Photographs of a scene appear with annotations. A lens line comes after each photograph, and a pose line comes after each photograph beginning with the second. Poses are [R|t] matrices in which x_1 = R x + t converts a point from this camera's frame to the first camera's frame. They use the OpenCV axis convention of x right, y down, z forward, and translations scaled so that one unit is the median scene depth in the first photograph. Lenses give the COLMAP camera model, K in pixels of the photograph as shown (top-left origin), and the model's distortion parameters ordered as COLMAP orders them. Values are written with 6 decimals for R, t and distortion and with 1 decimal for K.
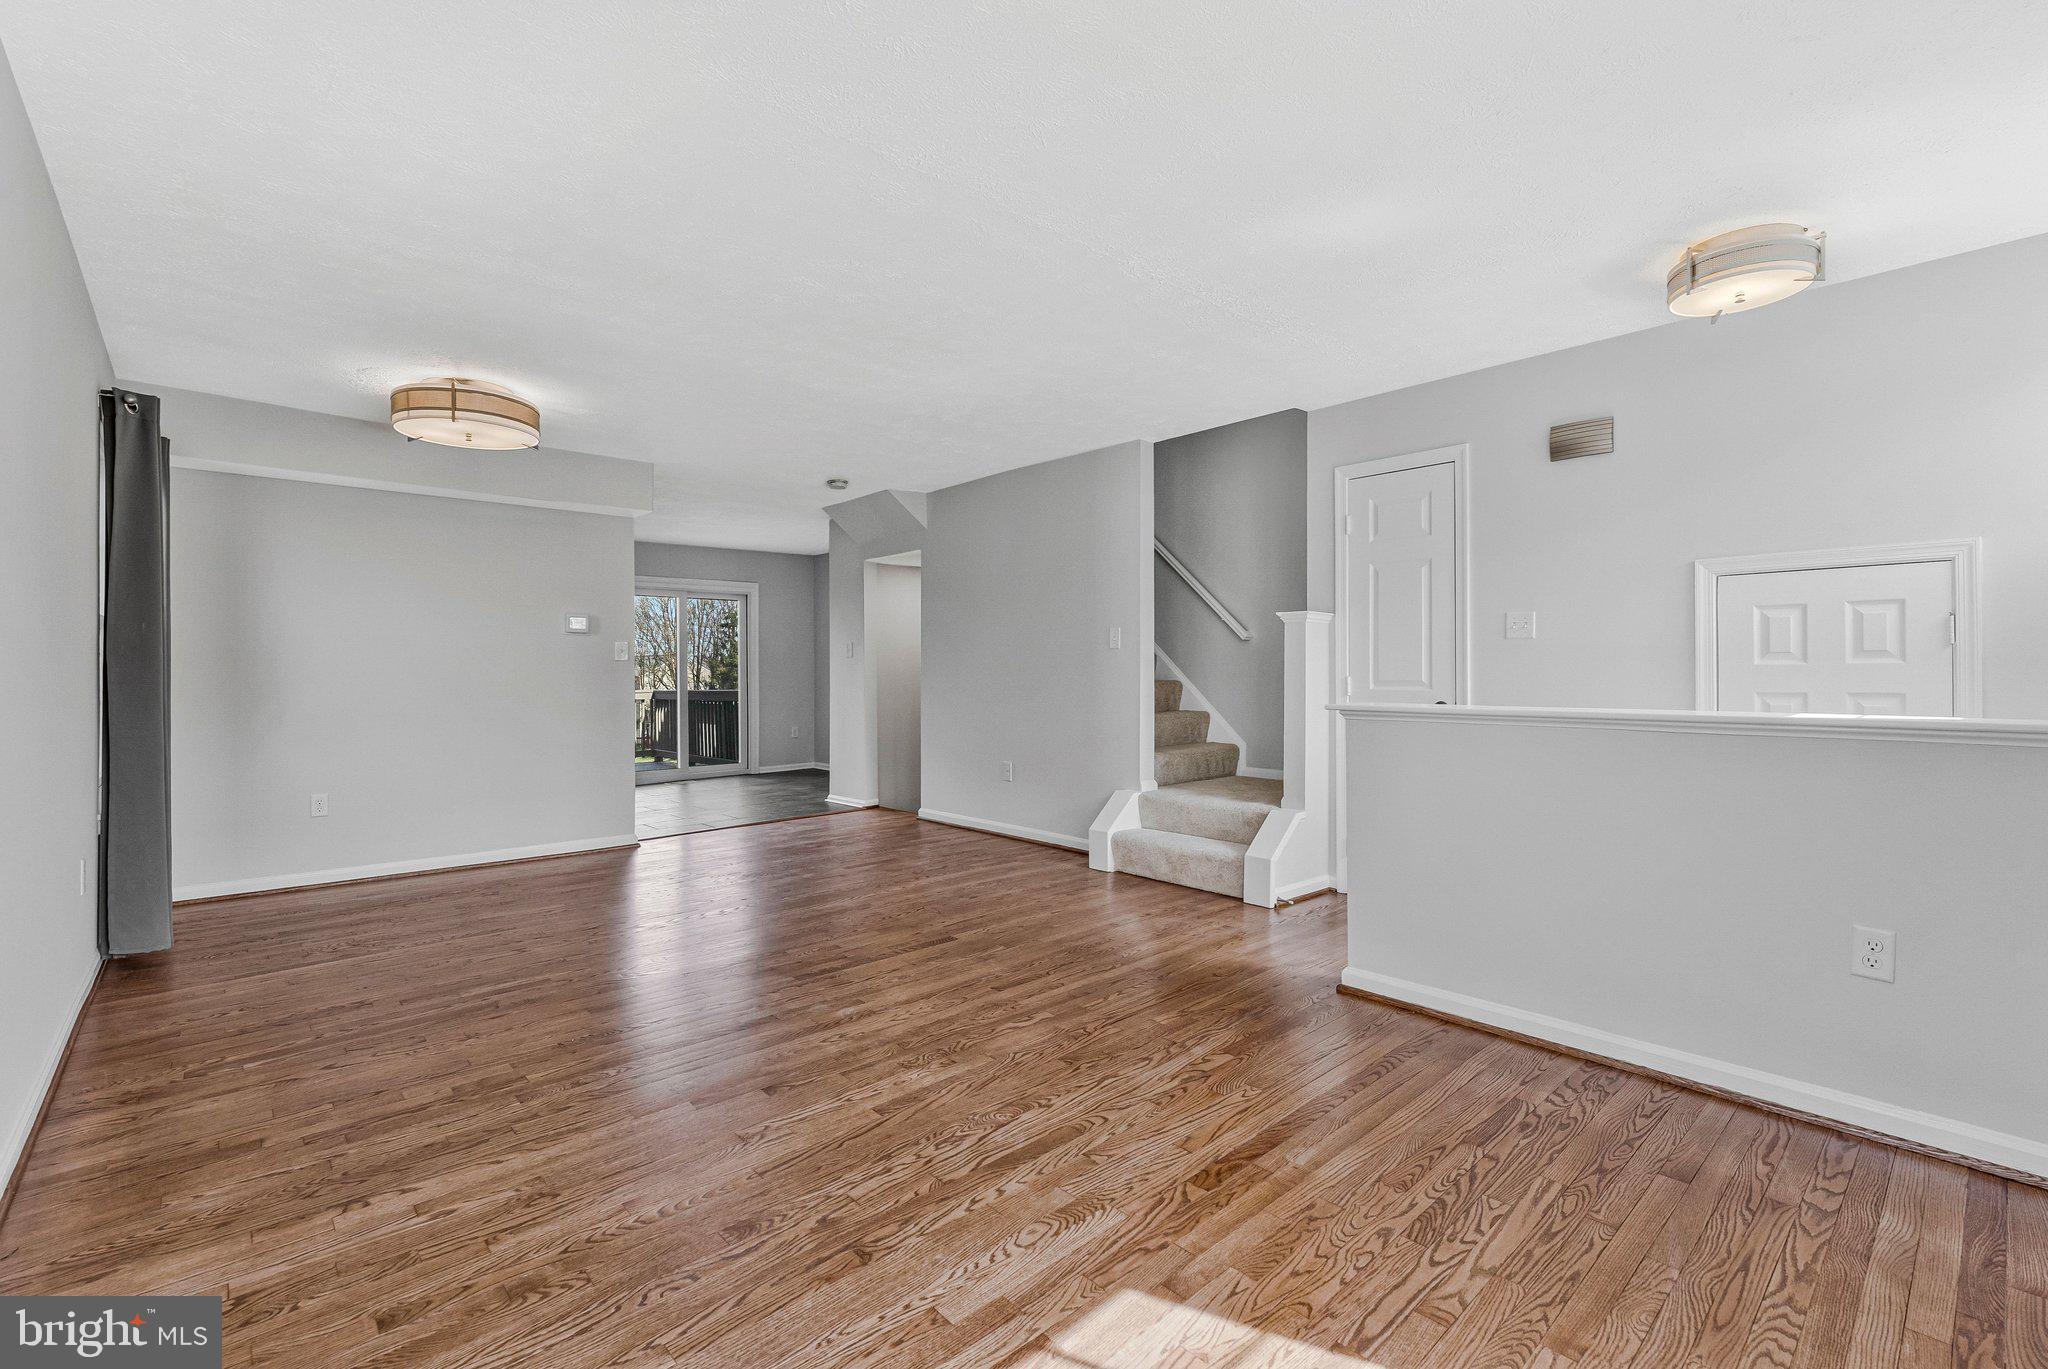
lens RADIAL K [[883.1, 0, 1029.0], [0, 883.1, 679.5], [0, 0, 1]] dist [0.000901, -0.001022]
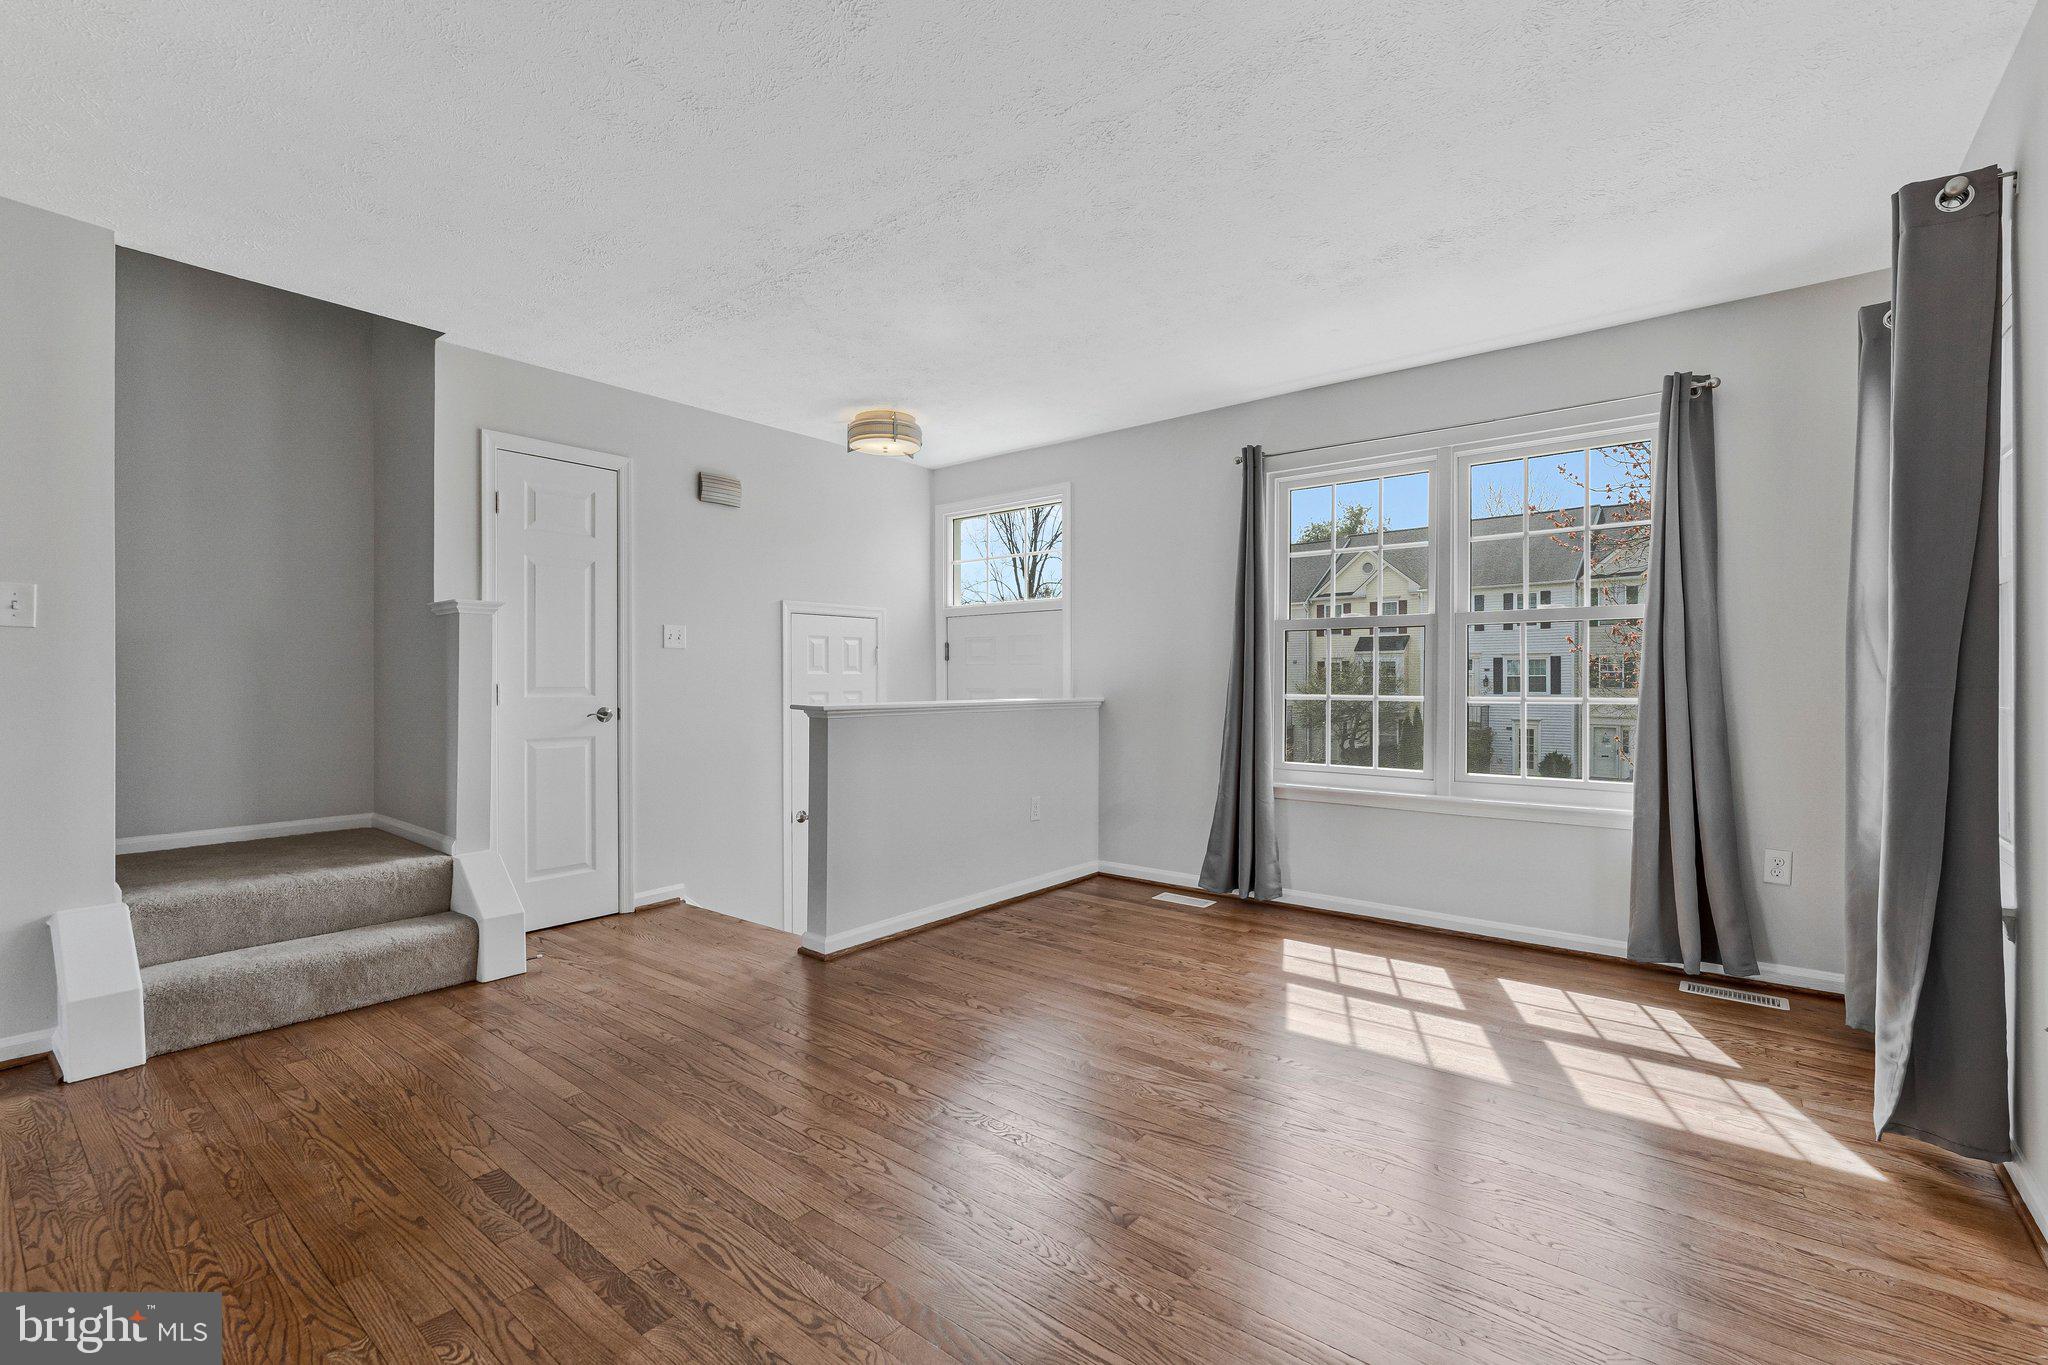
lens RADIAL K [[883.1, 0, 1016.0], [0, 883.1, 694.7], [0, 0, 1]] dist [0.000901, -0.001022]
pose [[-0.149153, -0.012613, 0.988734, -0.878849], [0.007751, 0.999873, 0.013924, 0.000468], [-0.988784, 0.009740, -0.149036, 1.029243]]
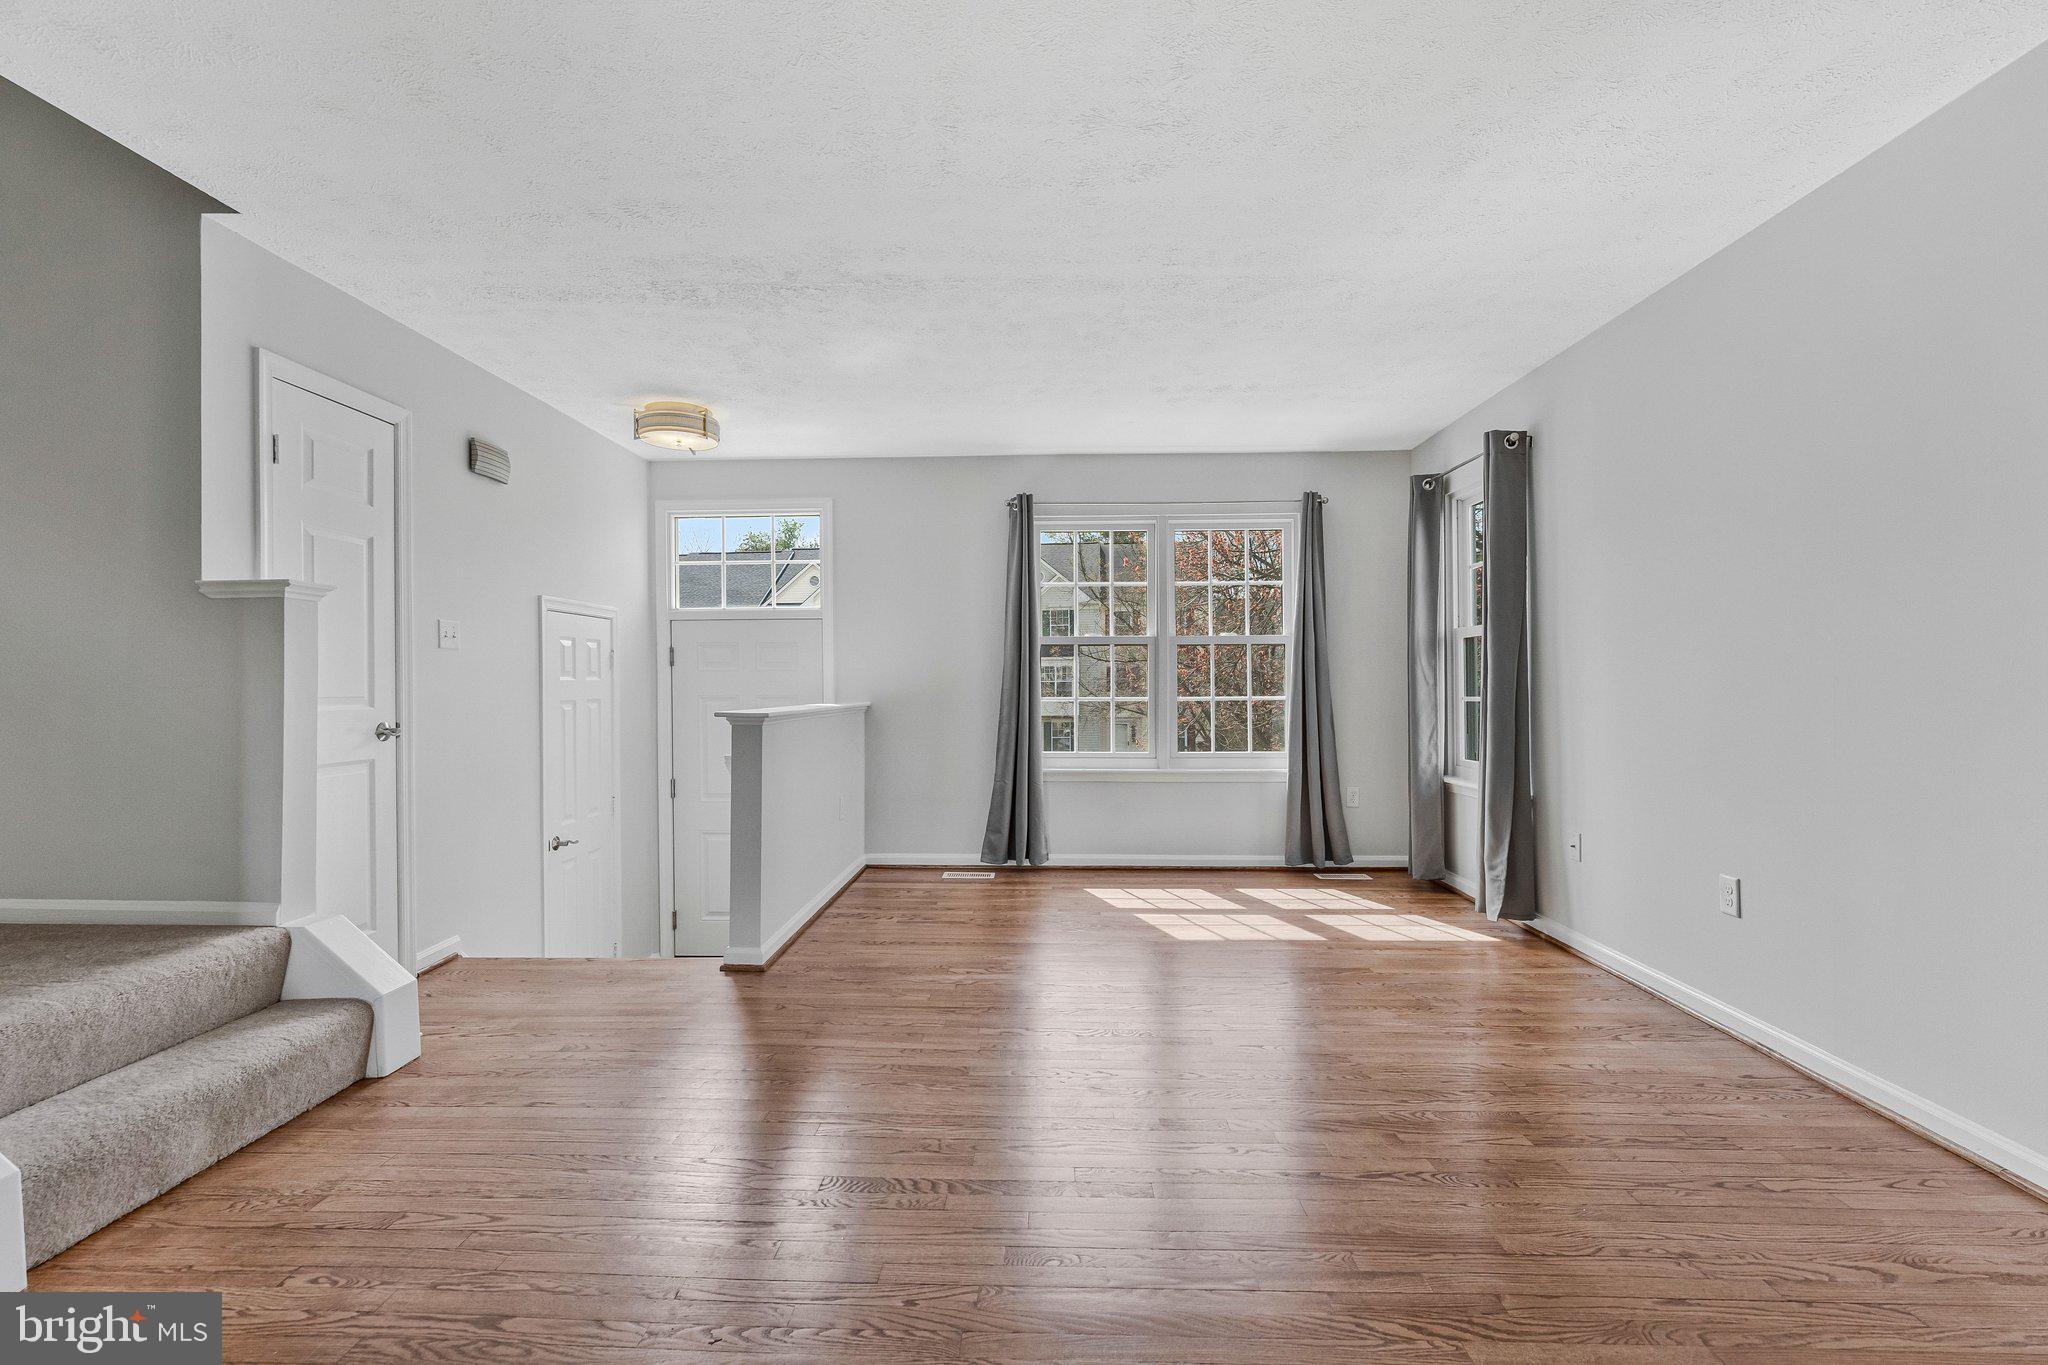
lens RADIAL K [[883.1, 0, 1012.4], [0, 883.1, 698.1], [0, 0, 1]] dist [0.000901, -0.001022]
pose [[-0.707595, -0.003722, 0.706609, -0.723255], [0.011533, 0.999792, 0.016816, -0.005588], [-0.706524, 0.020048, -0.707405, 1.733294]]
